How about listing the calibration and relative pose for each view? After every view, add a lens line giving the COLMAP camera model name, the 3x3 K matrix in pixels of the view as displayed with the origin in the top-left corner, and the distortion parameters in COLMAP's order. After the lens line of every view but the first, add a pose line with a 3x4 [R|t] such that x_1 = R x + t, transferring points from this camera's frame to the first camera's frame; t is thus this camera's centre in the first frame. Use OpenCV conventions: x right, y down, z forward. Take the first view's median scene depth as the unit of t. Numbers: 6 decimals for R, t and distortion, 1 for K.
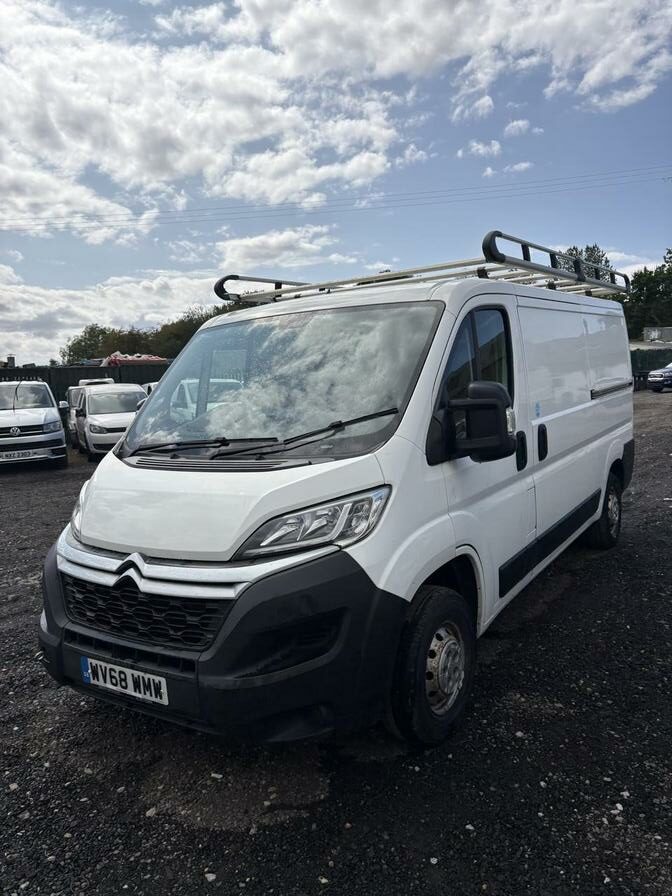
lens RADIAL K [[676.5, 0, 363.0], [0, 676.5, 373.0], [0, 0, 1]] dist [0.016311, -0.026594]
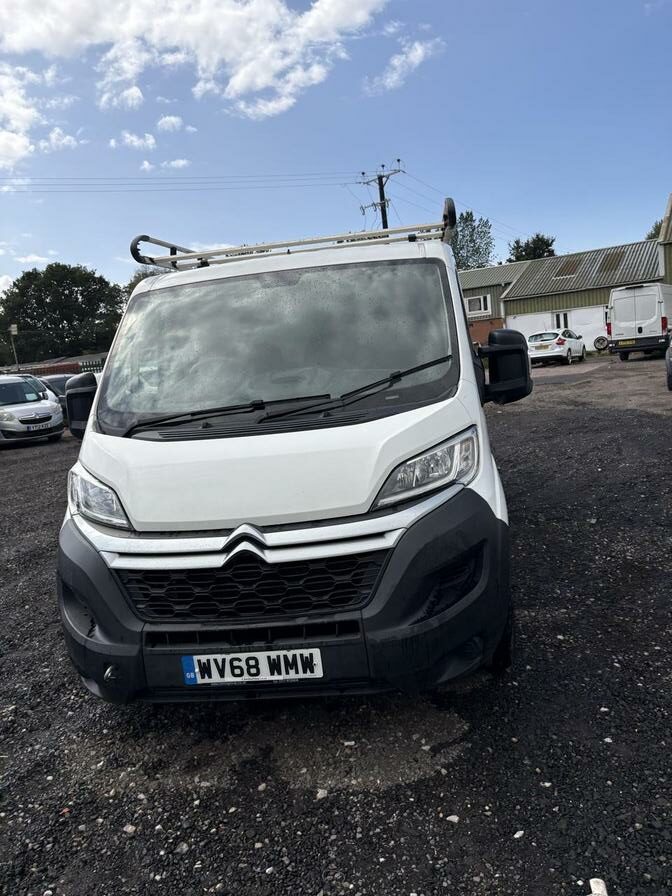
lens RADIAL K [[676.5, 0, 363.0], [0, 676.5, 373.0], [0, 0, 1]] dist [0.016311, -0.026594]
pose [[0.897094, -0.053063, 0.438642, -0.598332], [0.049974, 0.998577, 0.018594, 0.059334], [-0.439005, 0.005240, 0.898470, 0.136783]]
